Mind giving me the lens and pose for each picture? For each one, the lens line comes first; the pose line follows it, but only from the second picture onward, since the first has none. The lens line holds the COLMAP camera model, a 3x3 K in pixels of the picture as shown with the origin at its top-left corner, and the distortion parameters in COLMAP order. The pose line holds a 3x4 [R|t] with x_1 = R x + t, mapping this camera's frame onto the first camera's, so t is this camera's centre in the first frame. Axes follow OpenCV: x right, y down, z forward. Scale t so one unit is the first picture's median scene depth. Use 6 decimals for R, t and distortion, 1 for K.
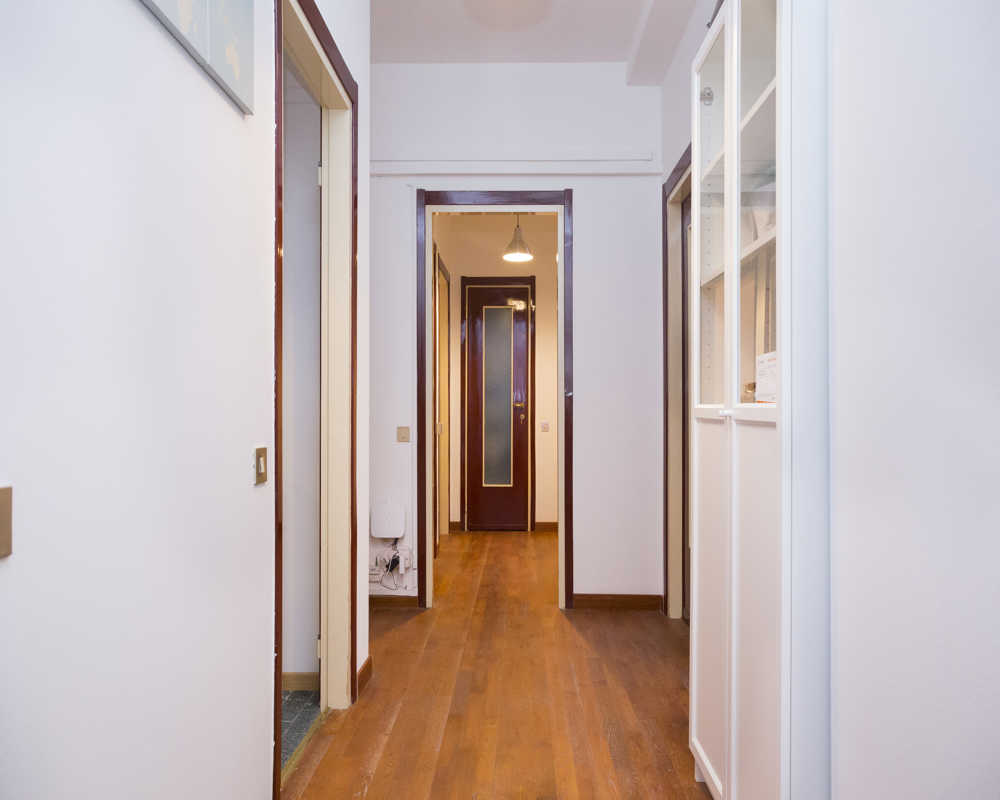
lens RADIAL K [[677.2, 0, 499.0], [0, 677.2, 405.8], [0, 0, 1]] dist [0.040261, -0.003347]
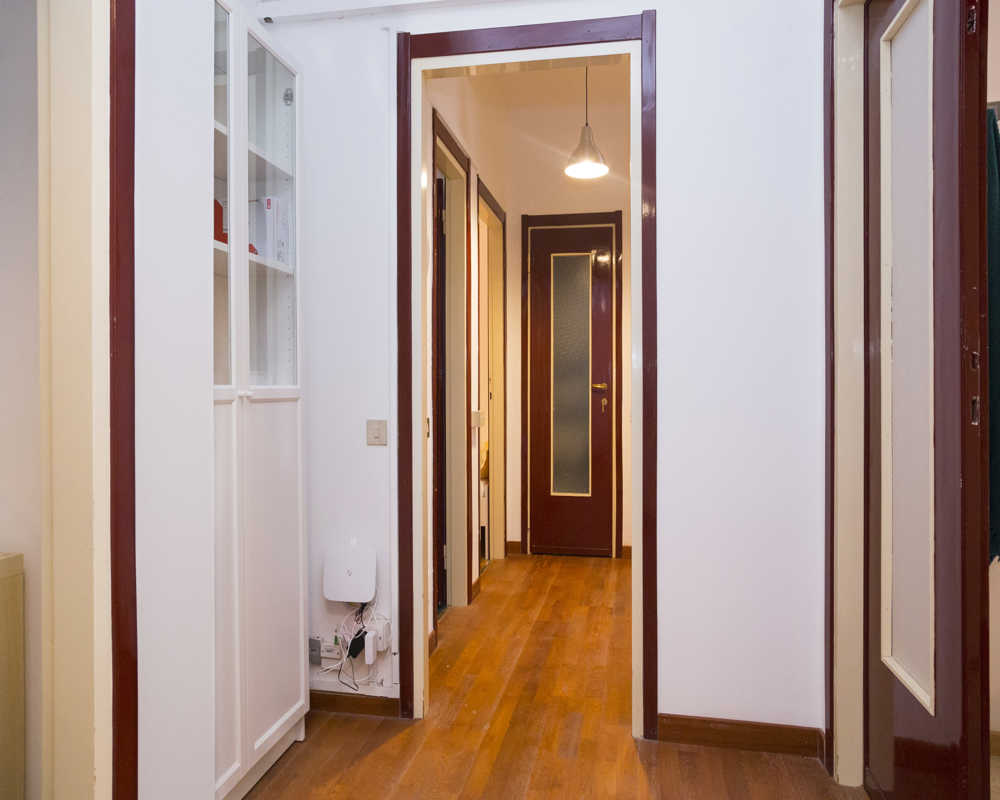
lens RADIAL K [[677.2, 0, 521.4], [0, 677.2, 386.9], [0, 0, 1]] dist [0.040261, -0.003347]
pose [[0.990604, -0.000218, -0.136759, 0.073072], [0.000026, 0.999999, -0.001403, 0.000766], [0.136759, 0.001386, 0.990603, 0.404468]]
